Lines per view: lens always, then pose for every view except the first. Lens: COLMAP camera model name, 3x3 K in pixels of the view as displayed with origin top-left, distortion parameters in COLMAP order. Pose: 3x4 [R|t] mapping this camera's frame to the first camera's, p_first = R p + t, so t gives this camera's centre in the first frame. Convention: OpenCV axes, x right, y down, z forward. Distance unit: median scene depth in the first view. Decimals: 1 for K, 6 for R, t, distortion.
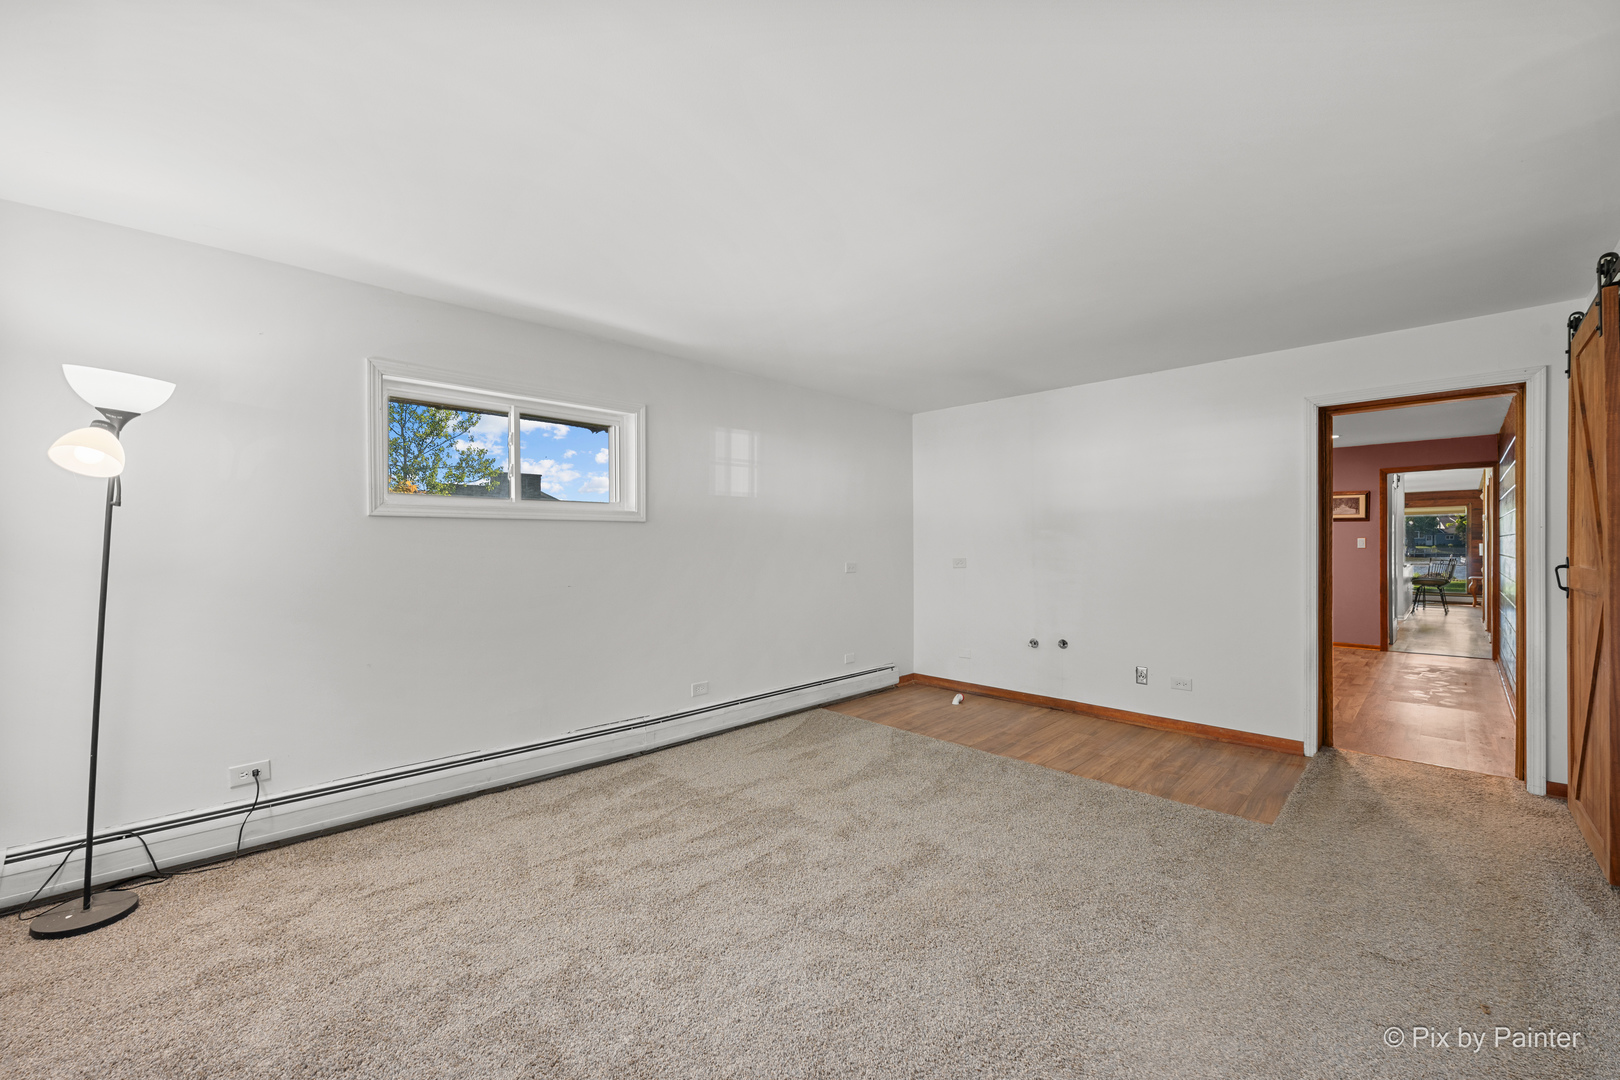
lens RADIAL K [[641.7, 0, 810.0], [0, 641.7, 547.0], [0, 0, 1]] dist [-0.004291, 0.000957]
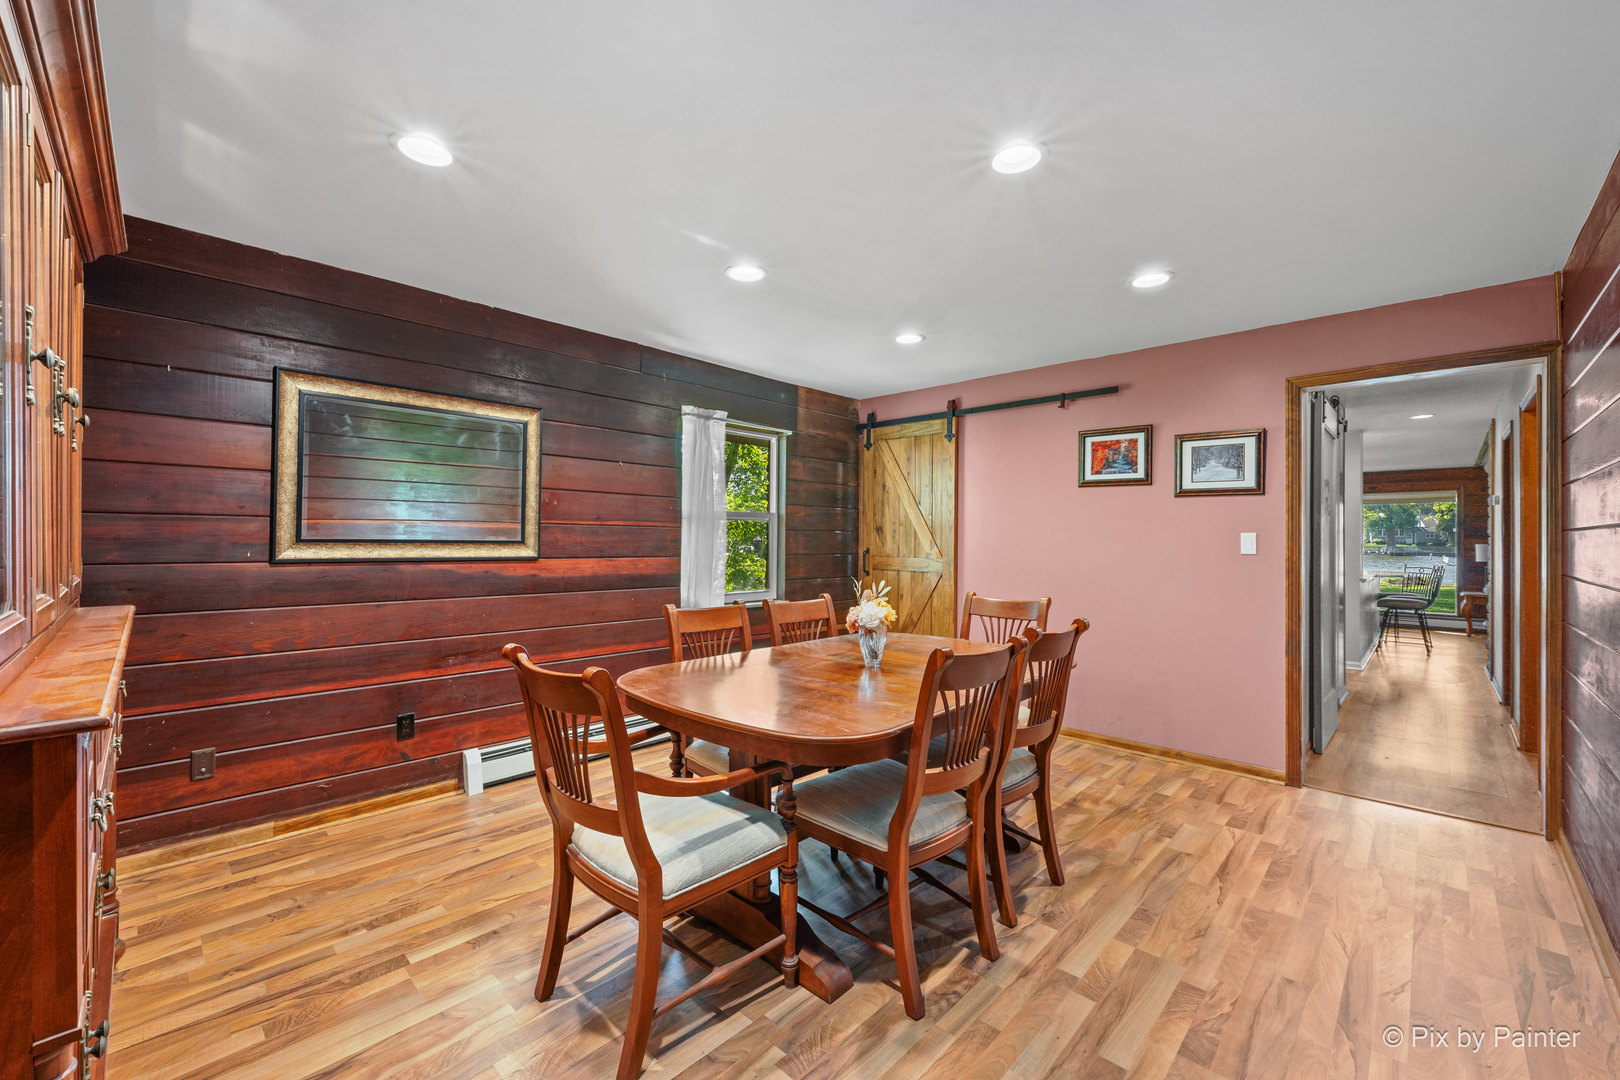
lens RADIAL K [[641.7, 0, 813.2], [0, 641.7, 539.1], [0, 0, 1]] dist [-0.004291, 0.000957]
pose [[0.999787, 0.008973, 0.018601, 0.377871], [-0.008958, 0.999959, -0.000878, -0.004251], [-0.018608, 0.000711, 0.999827, 0.382213]]
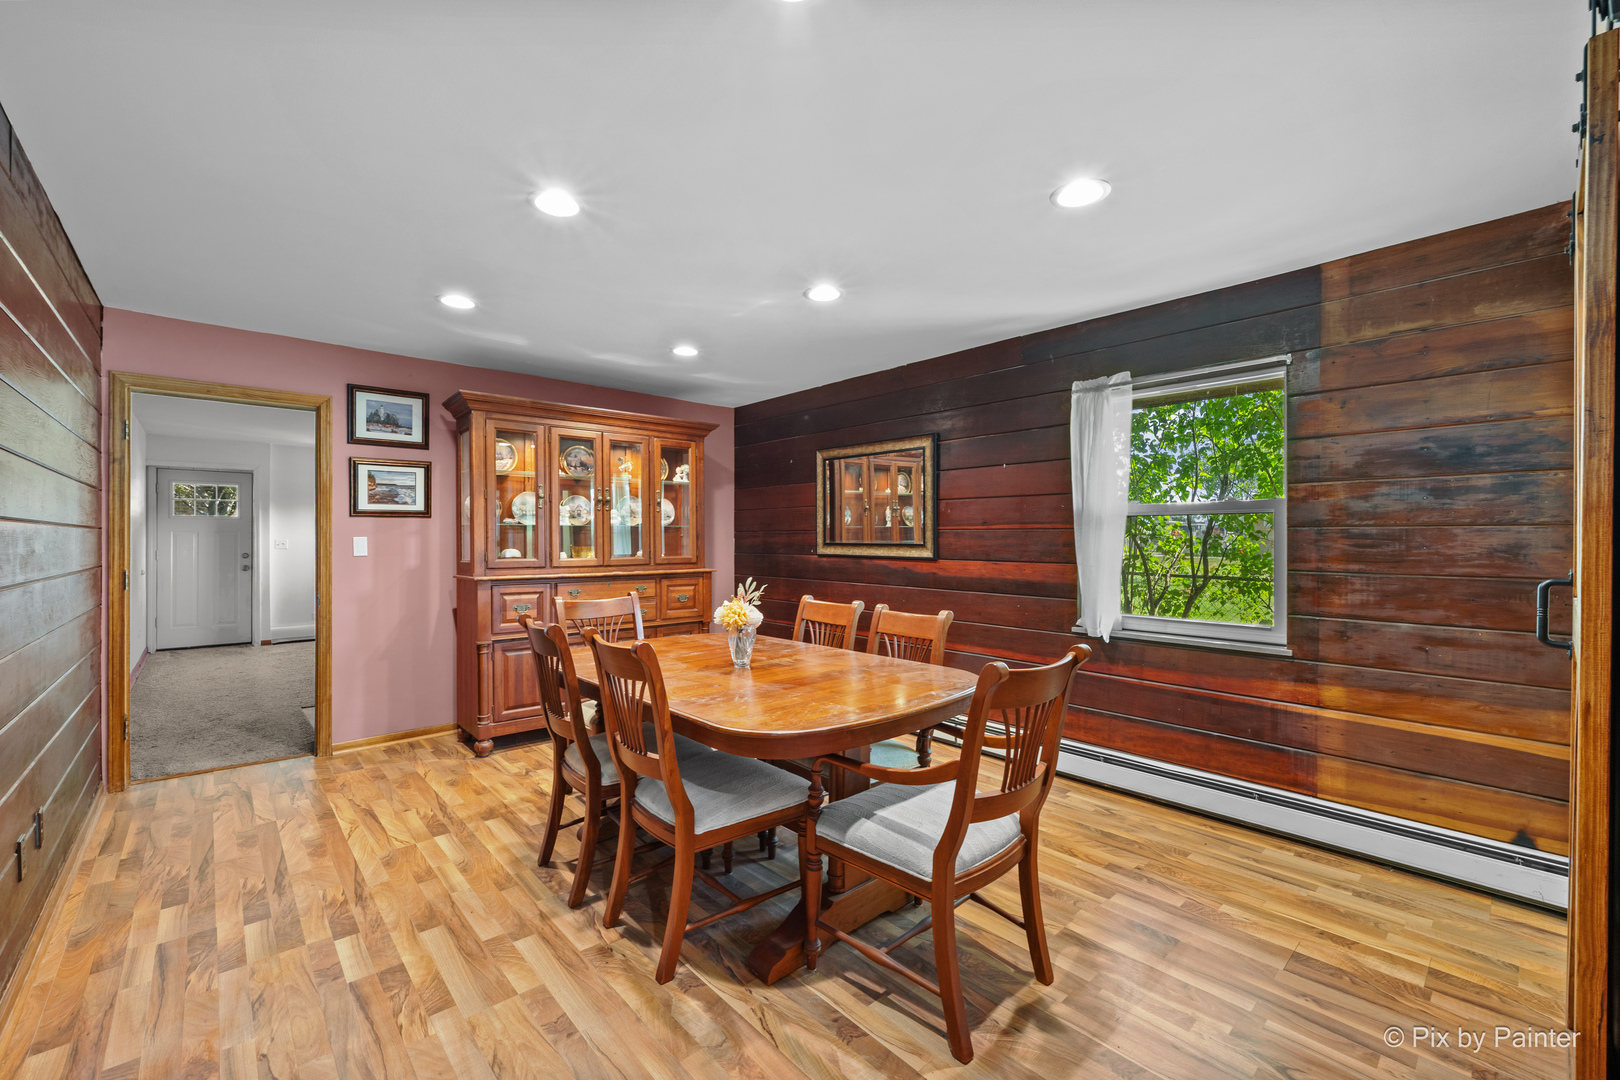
lens RADIAL K [[674.1, 0, 813.3], [0, 674.1, 539.4], [0, 0, 1]] dist [0.001239, 0.000078]
pose [[-0.055038, -0.000459, -0.998484, 0.829554], [-0.004074, 0.999992, -0.000235, -0.005510], [0.998476, 0.004055, -0.055039, 0.835130]]
